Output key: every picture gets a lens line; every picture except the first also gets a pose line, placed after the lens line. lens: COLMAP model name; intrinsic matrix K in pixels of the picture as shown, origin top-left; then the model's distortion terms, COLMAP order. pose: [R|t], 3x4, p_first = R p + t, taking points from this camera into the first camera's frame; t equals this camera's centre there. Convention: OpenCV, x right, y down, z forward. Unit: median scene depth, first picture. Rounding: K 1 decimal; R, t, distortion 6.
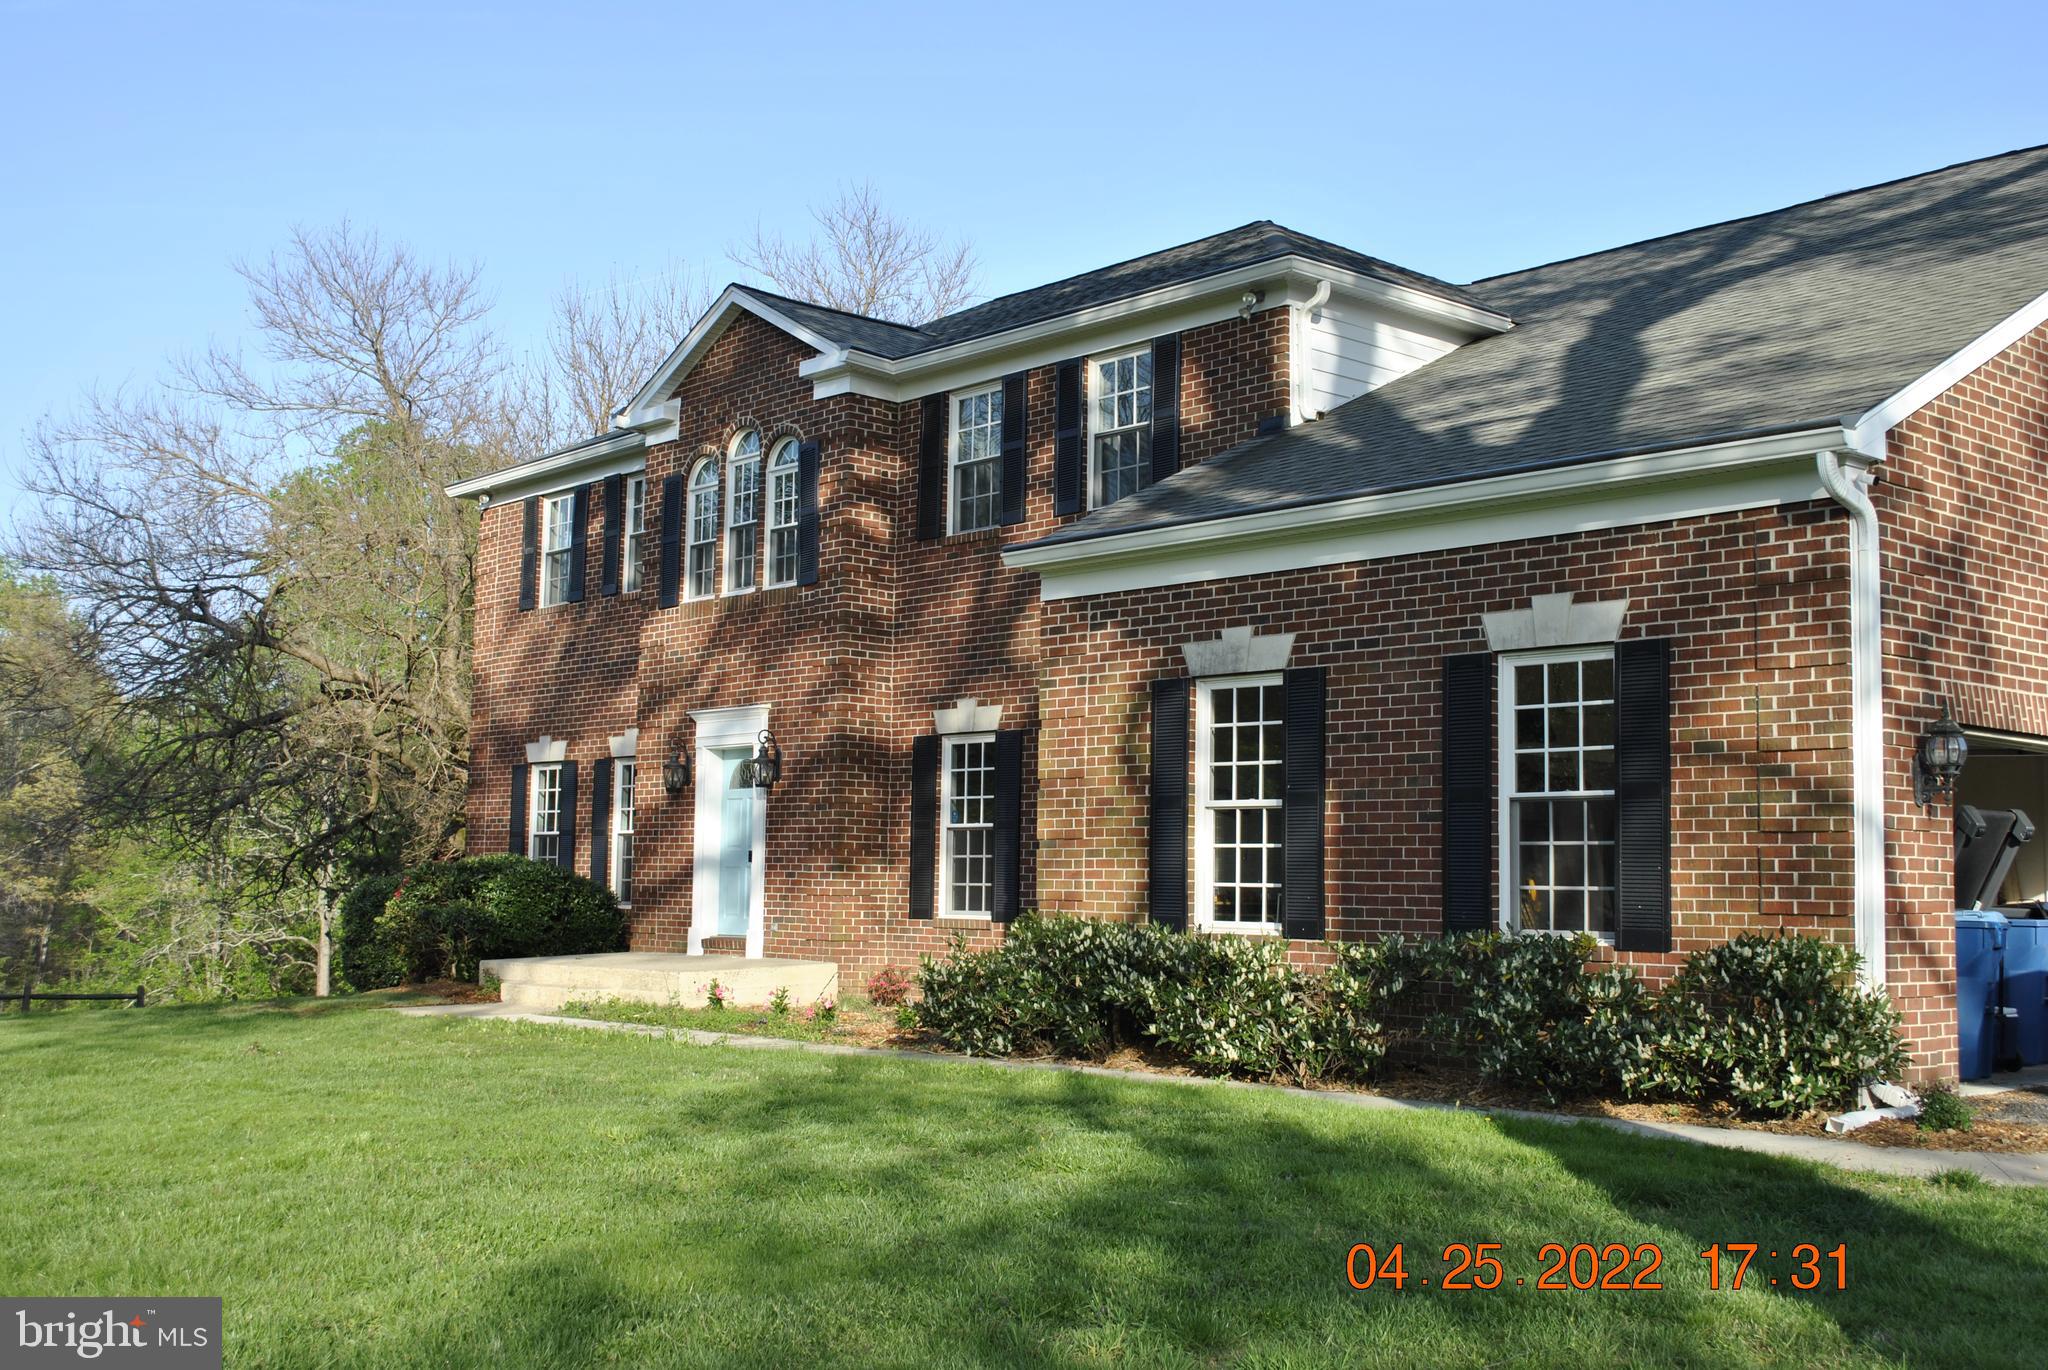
lens RADIAL K [[2204.8, 0, 1024.0], [0, 2204.8, 685.0], [0, 0, 1]] dist [-0.058324, 0.008705]
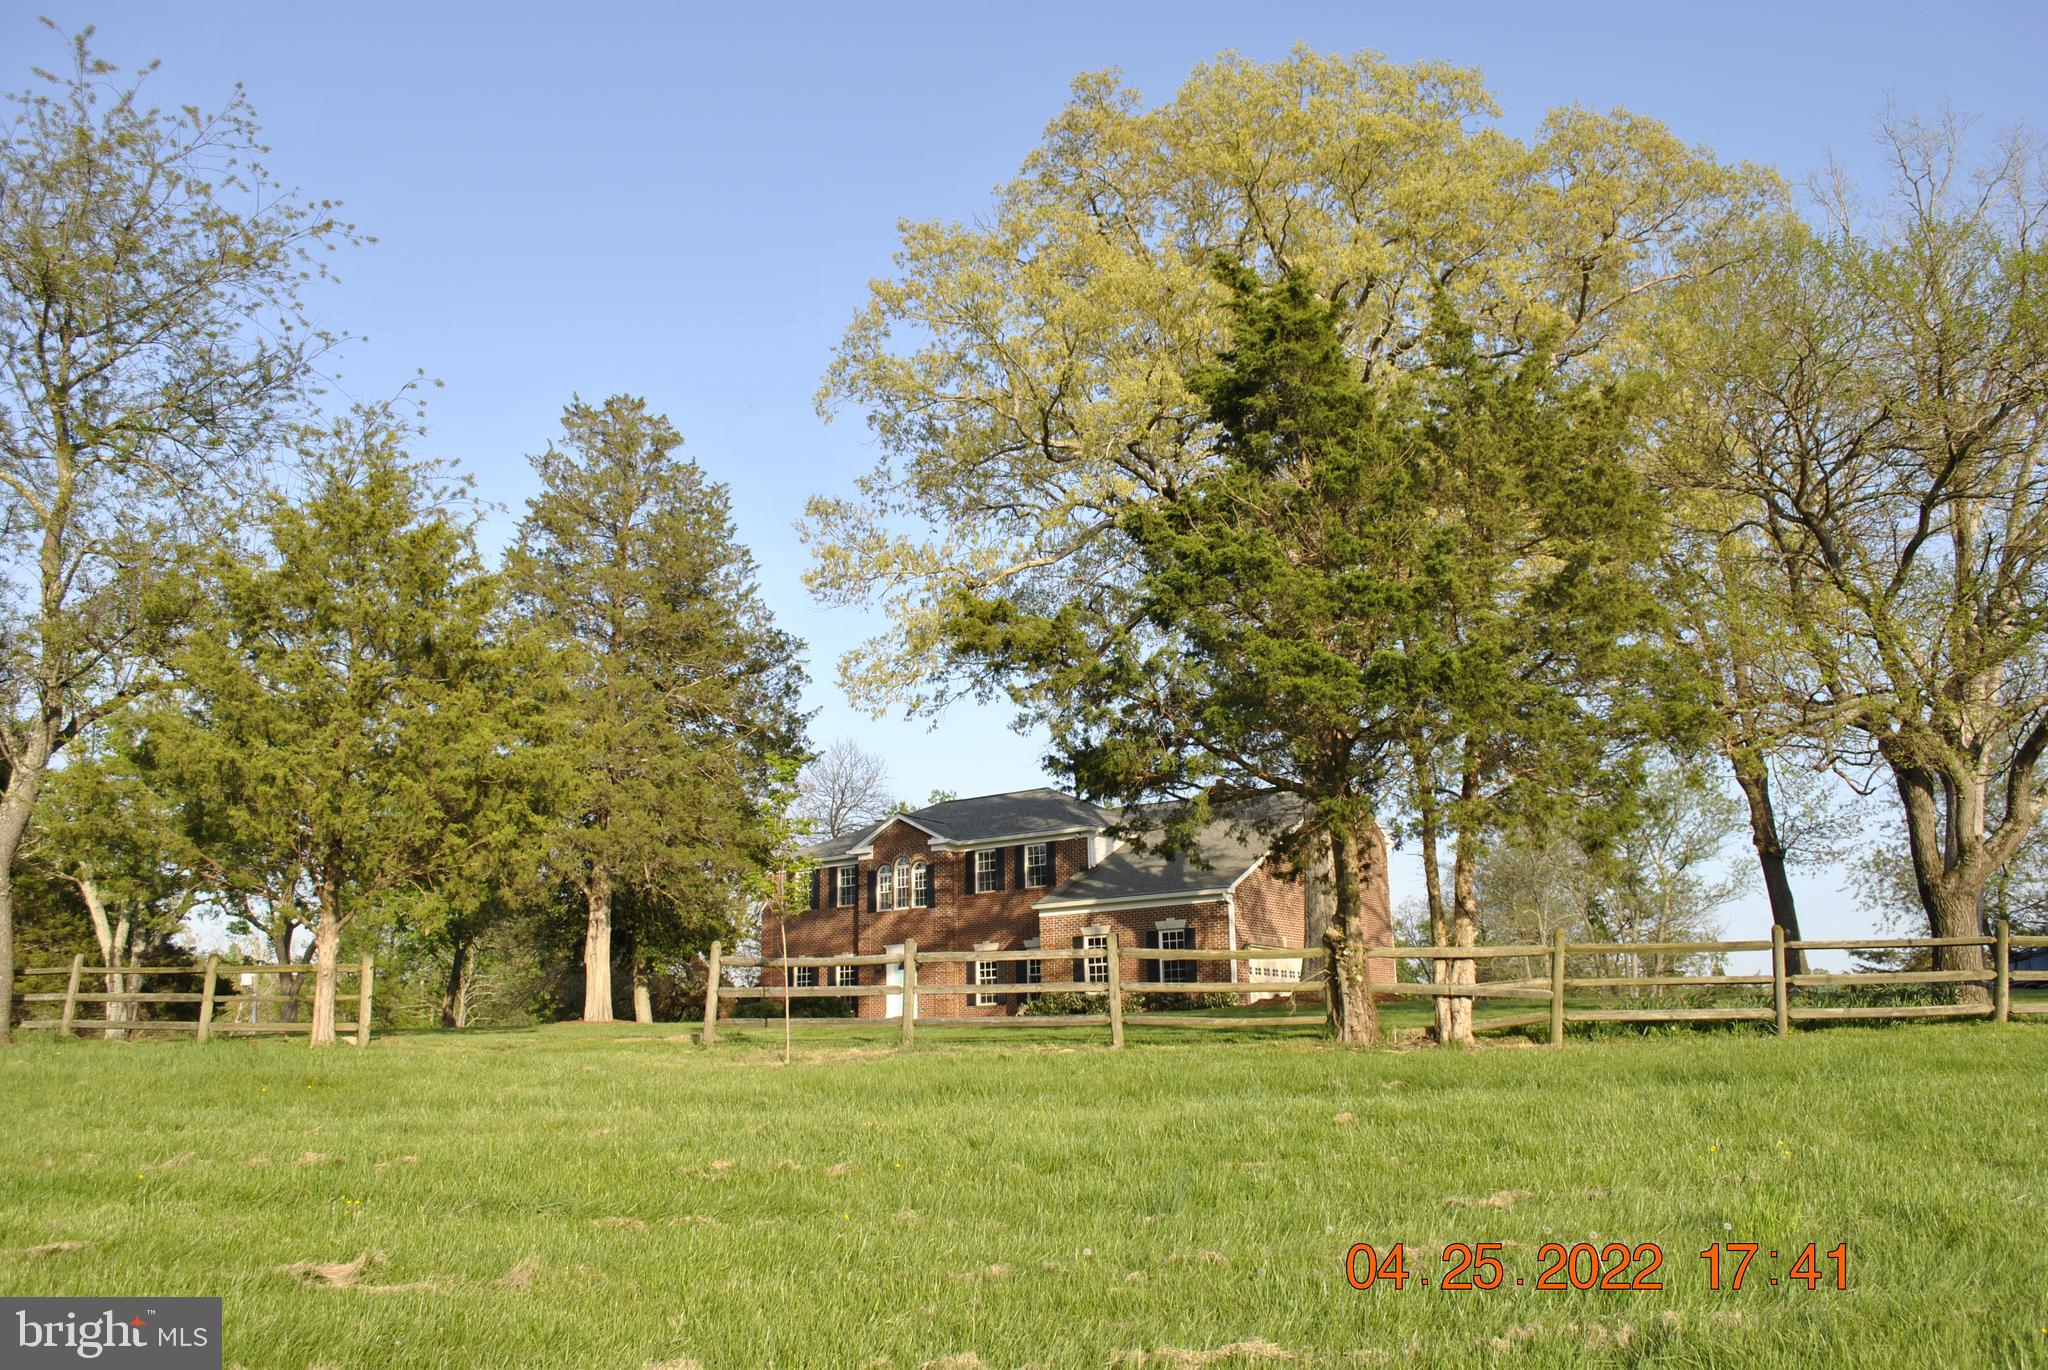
lens RADIAL K [[1633.3, 0, 1029.6], [0, 1633.3, 677.5], [0, 0, 1]] dist [-0.079606, 0.006507]
pose [[0.968178, 0.026031, 0.248906, -0.702036], [0.011695, 0.988783, -0.148898, -0.024776], [-0.249990, 0.147071, 0.957014, -1.770317]]
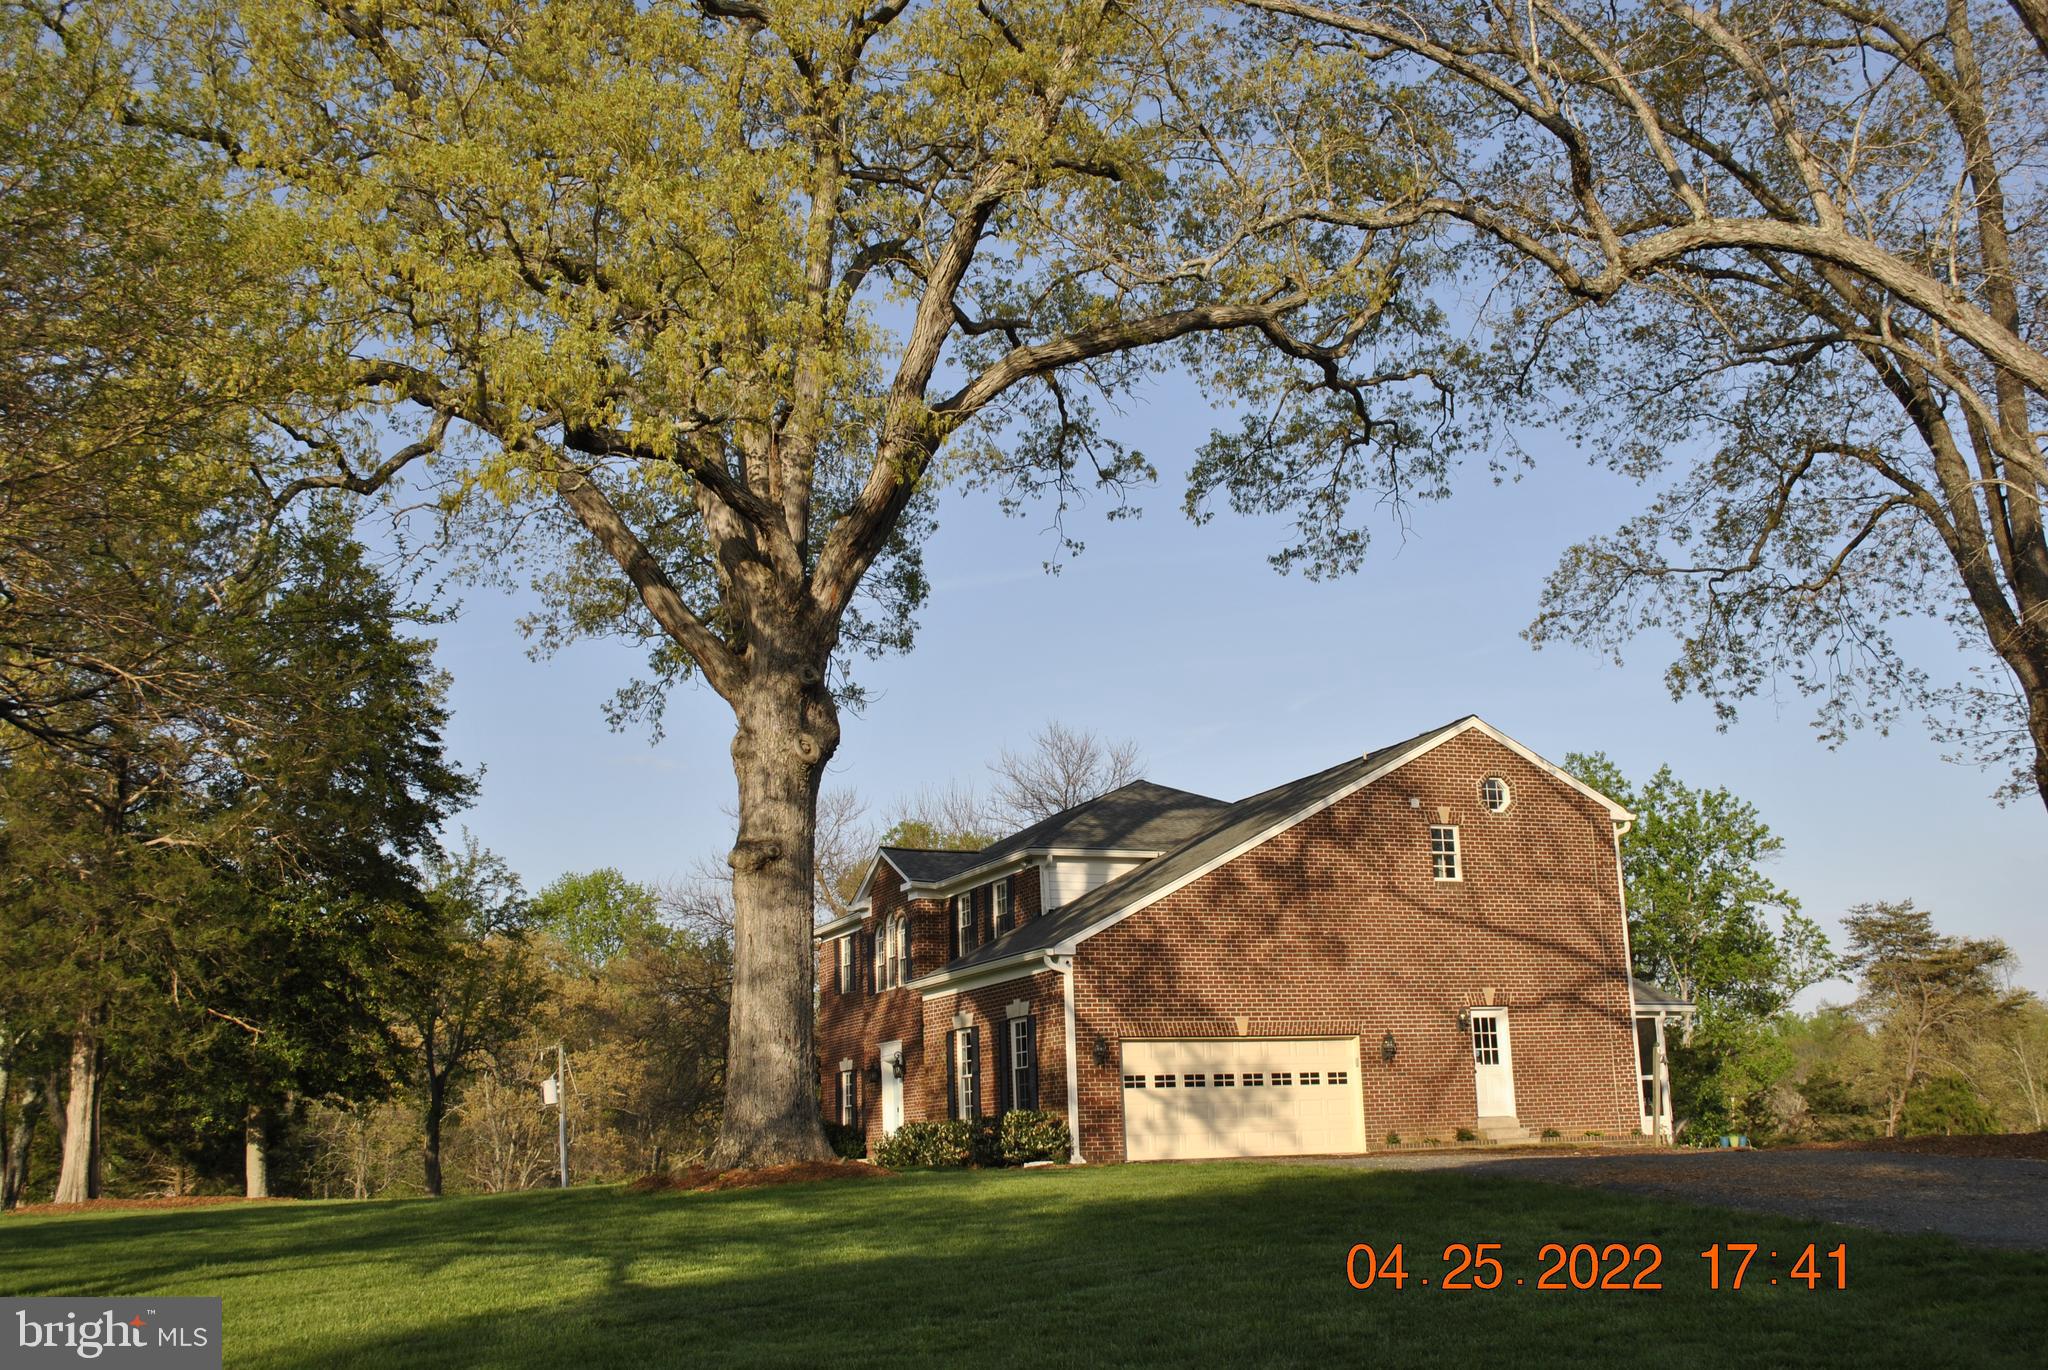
lens RADIAL K [[2123.9, 0, 1024.0], [0, 2123.9, 685.0], [0, 0, 1]] dist [-0.055997, 0.010266]
pose [[0.951095, -0.116748, -0.285988, 0.804396], [0.078577, 0.986811, -0.141524, -0.039149], [0.298738, 0.112130, 0.947725, -1.260820]]
